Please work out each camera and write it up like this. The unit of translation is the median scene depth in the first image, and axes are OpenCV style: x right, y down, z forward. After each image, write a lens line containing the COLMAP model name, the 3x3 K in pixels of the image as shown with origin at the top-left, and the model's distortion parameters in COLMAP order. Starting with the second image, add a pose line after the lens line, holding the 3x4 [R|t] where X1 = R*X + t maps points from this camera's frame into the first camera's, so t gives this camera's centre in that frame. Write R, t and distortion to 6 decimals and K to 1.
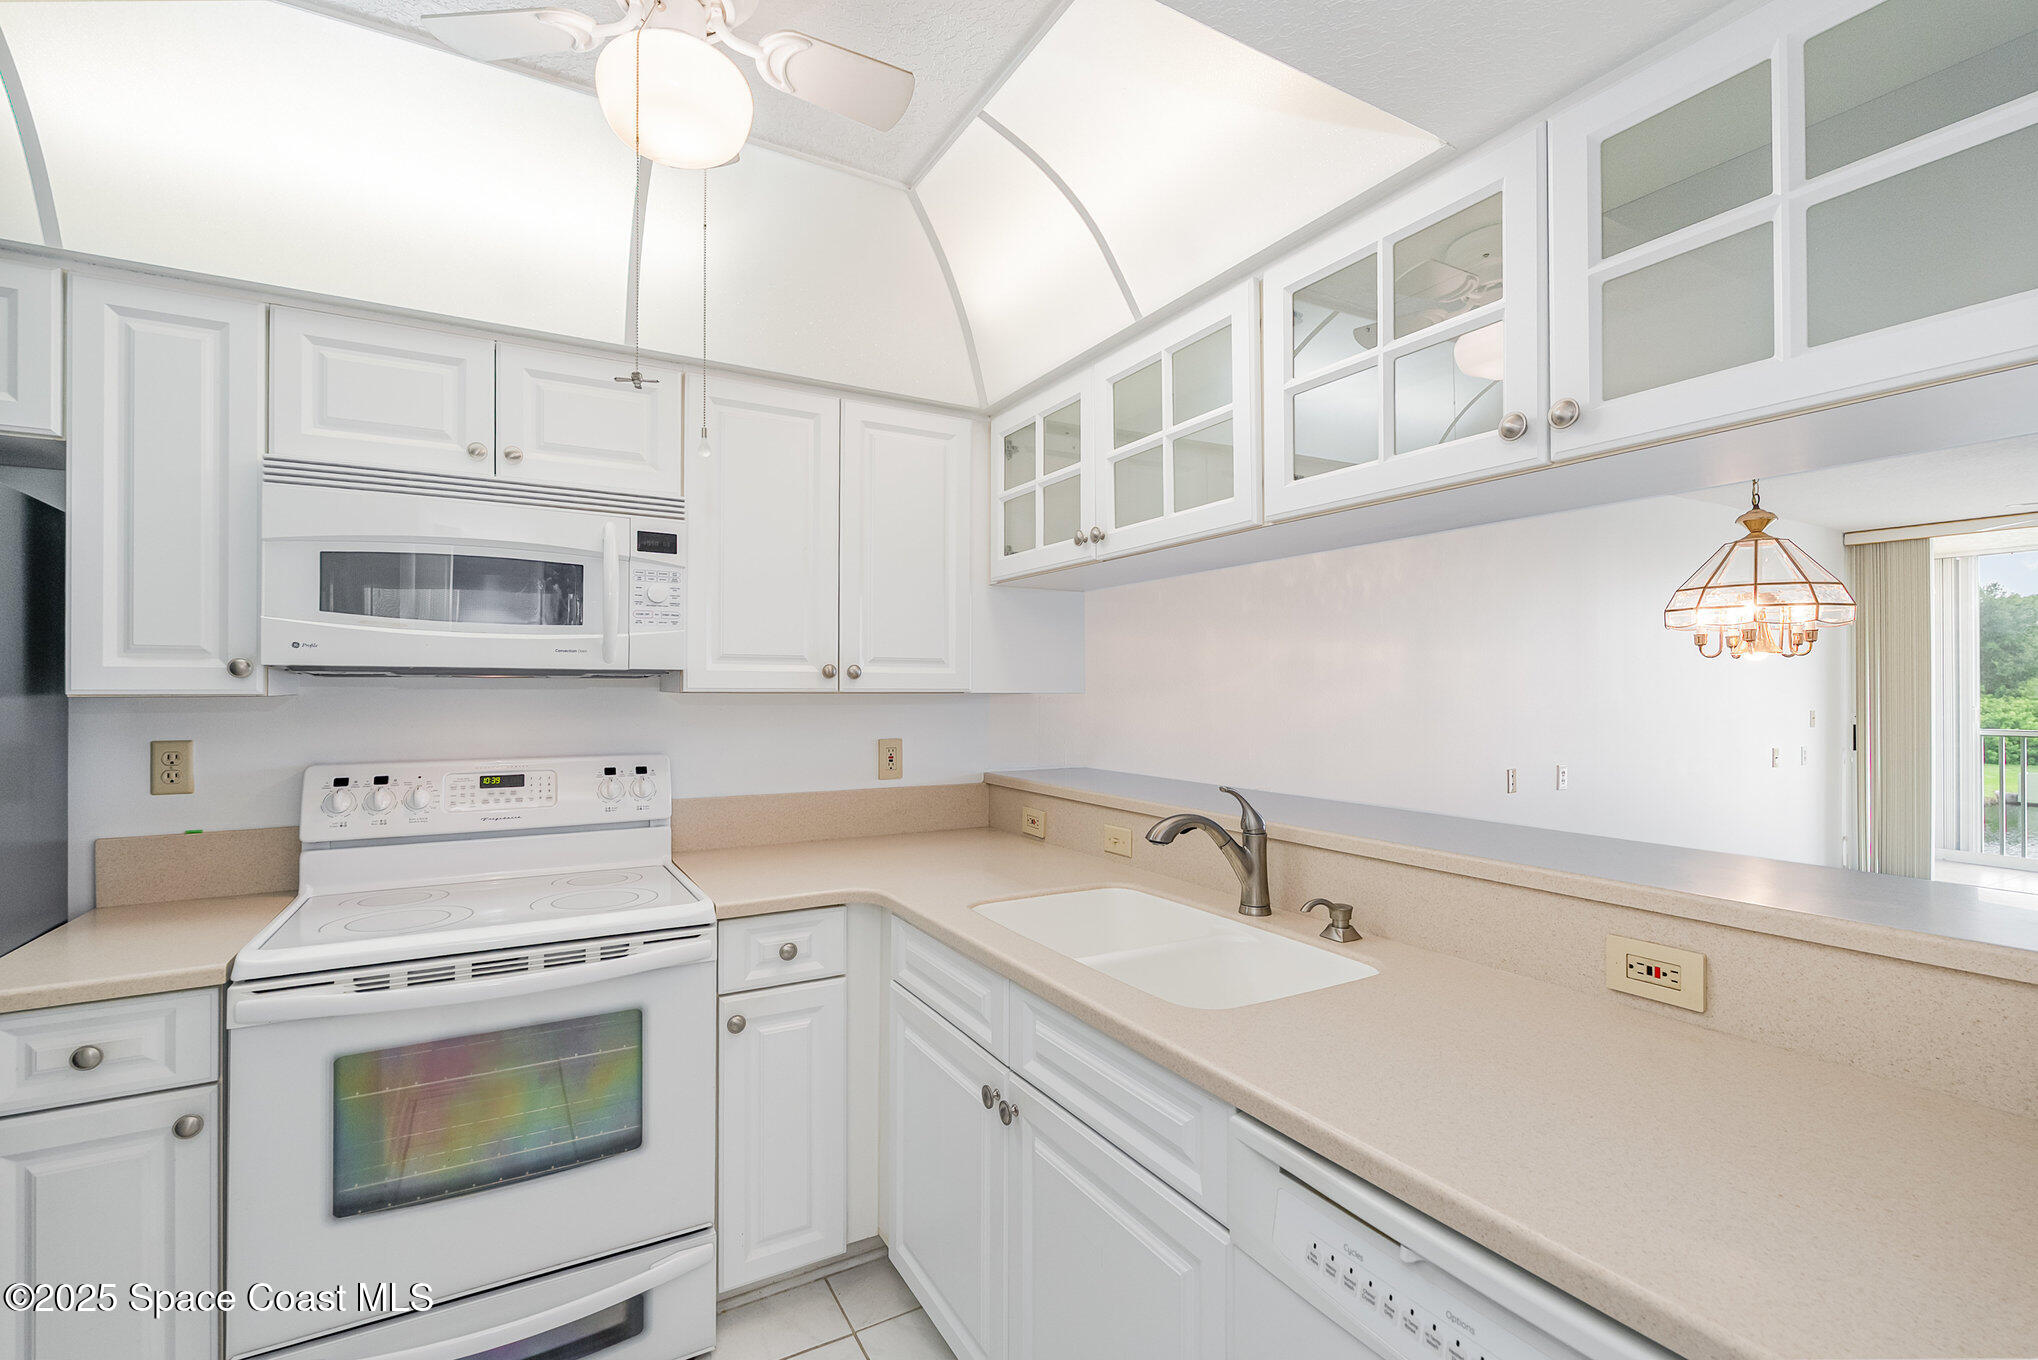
lens RADIAL K [[901.0, 0, 1024.9], [0, 901.0, 682.8], [0, 0, 1]] dist [-0.000752, -0.000639]
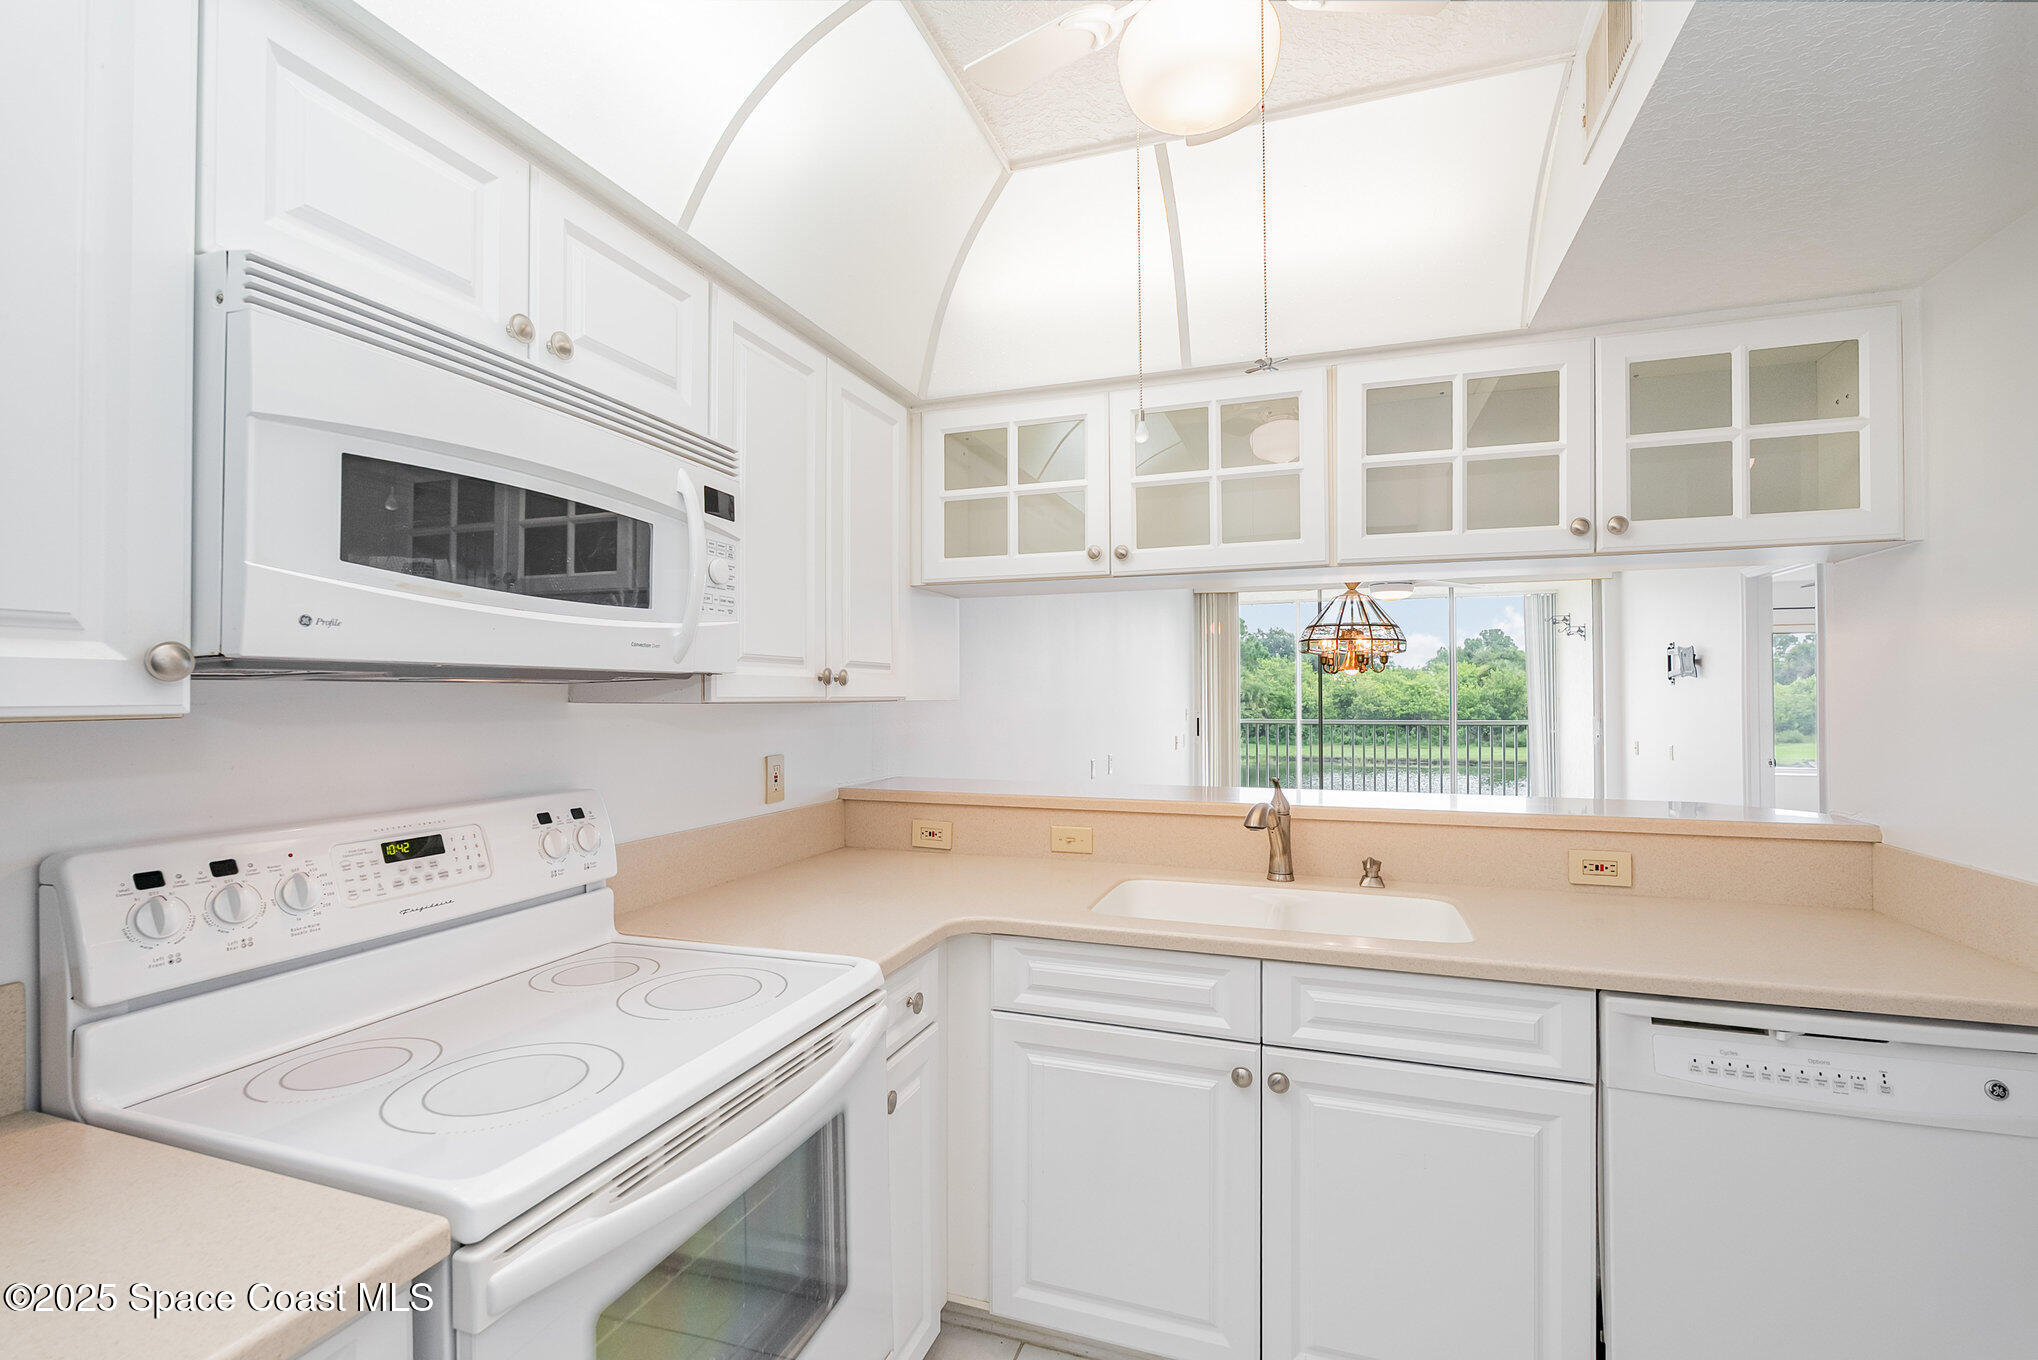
lens RADIAL K [[901.0, 0, 1024.9], [0, 901.0, 682.8], [0, 0, 1]] dist [-0.000752, -0.000639]
pose [[0.756320, 0.005409, 0.654179, -0.687888], [-0.002877, 0.999984, -0.004943, -0.003264], [-0.654195, 0.001857, 0.756323, 0.260260]]
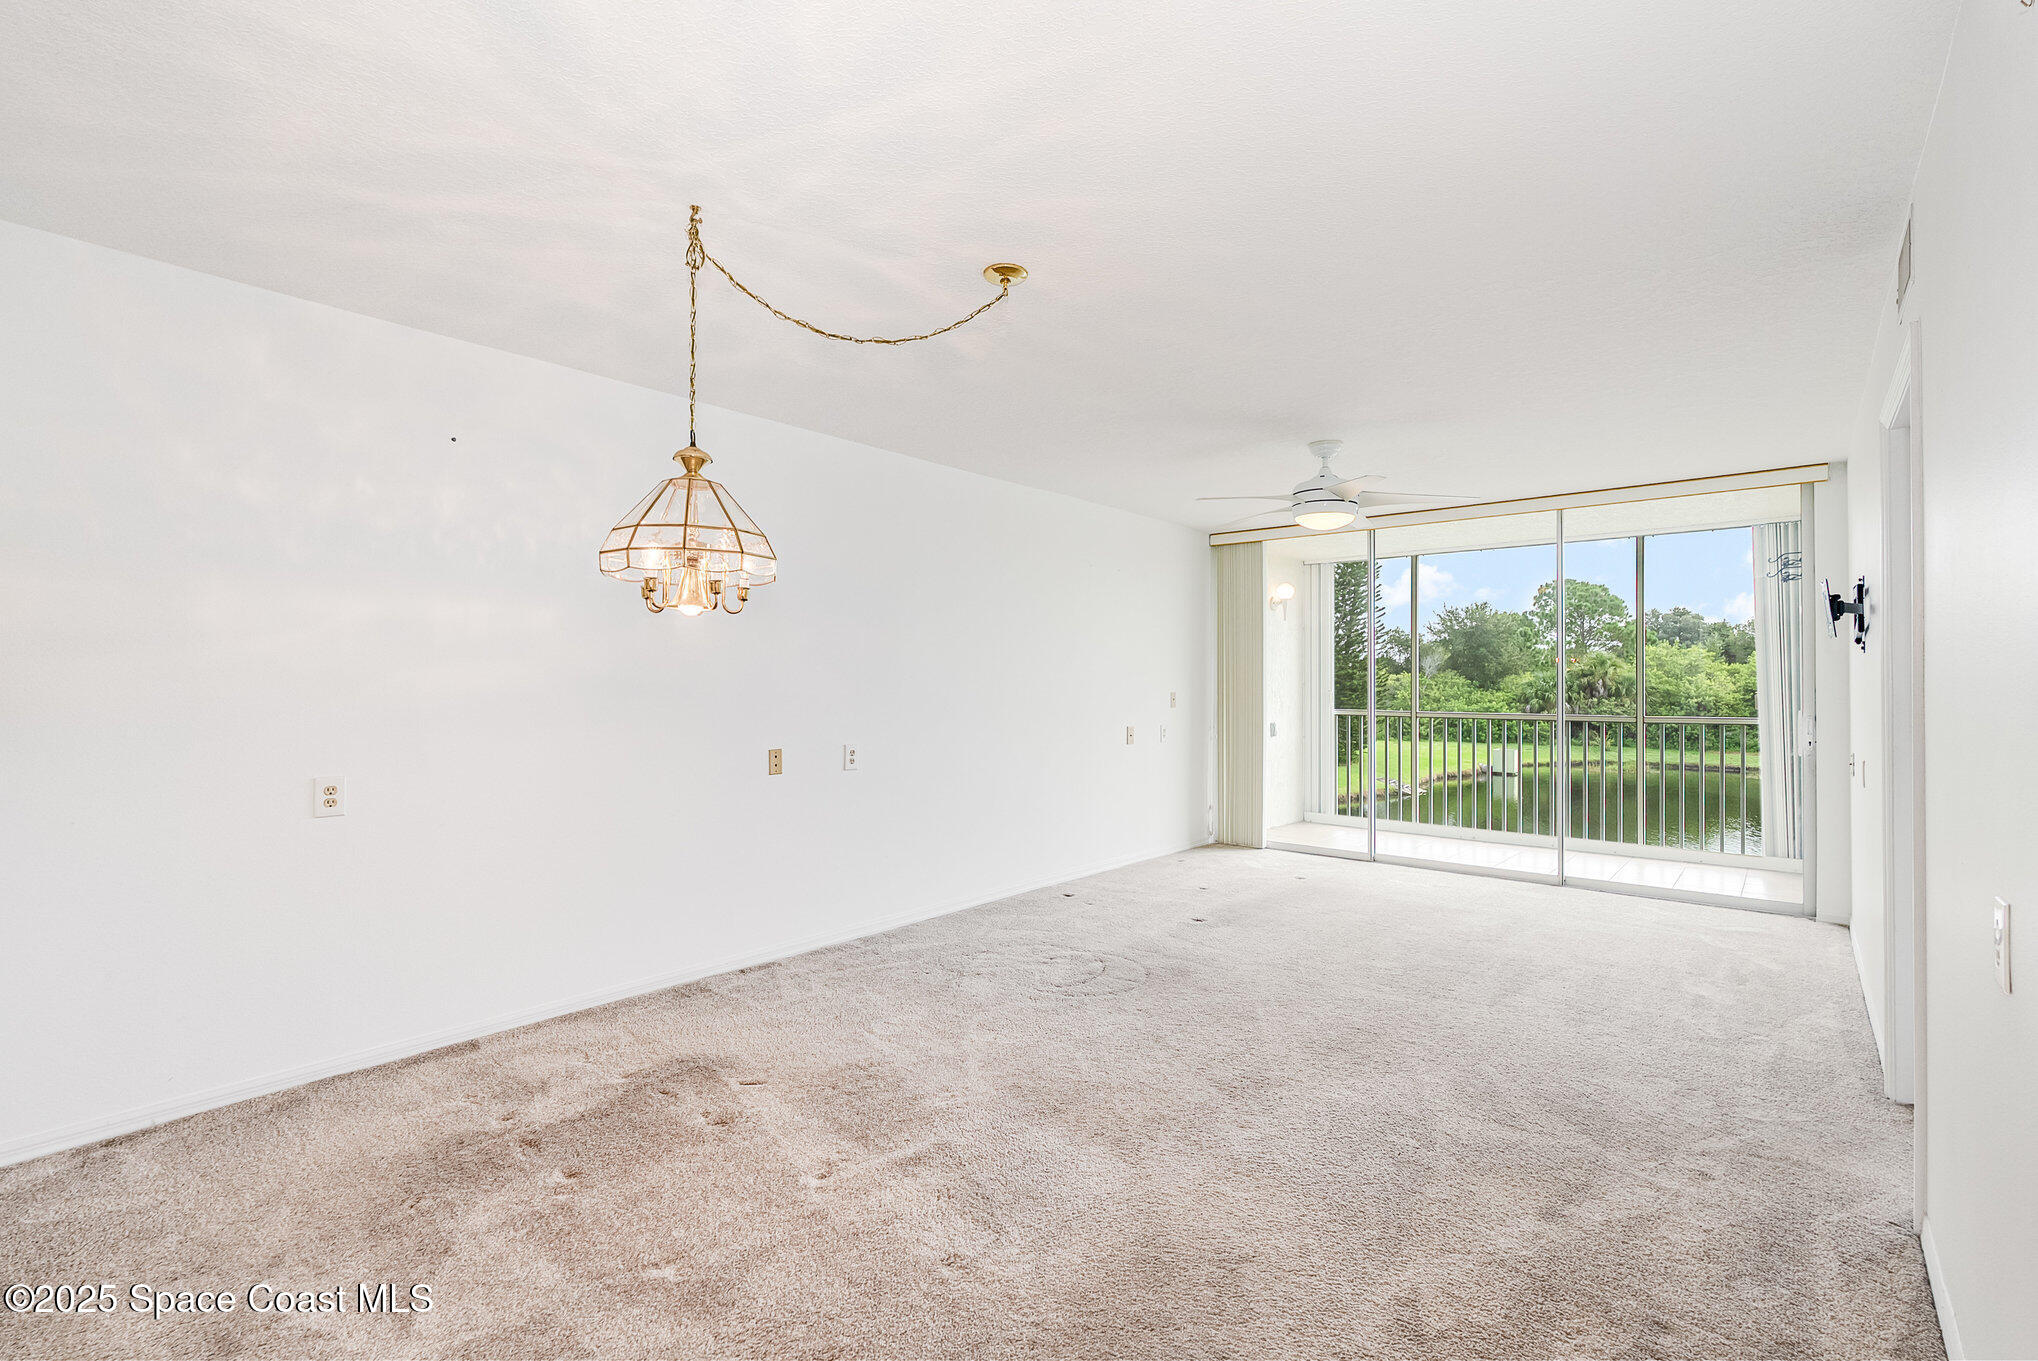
lens RADIAL K [[901.0, 0, 1024.9], [0, 901.0, 683.3], [0, 0, 1]] dist [-0.000752, -0.000639]
pose [[0.943448, 0.004161, 0.331495, 0.890555], [-0.006794, 0.999954, 0.006784, 0.035570], [-0.331451, -0.008653, 0.943433, 0.057257]]
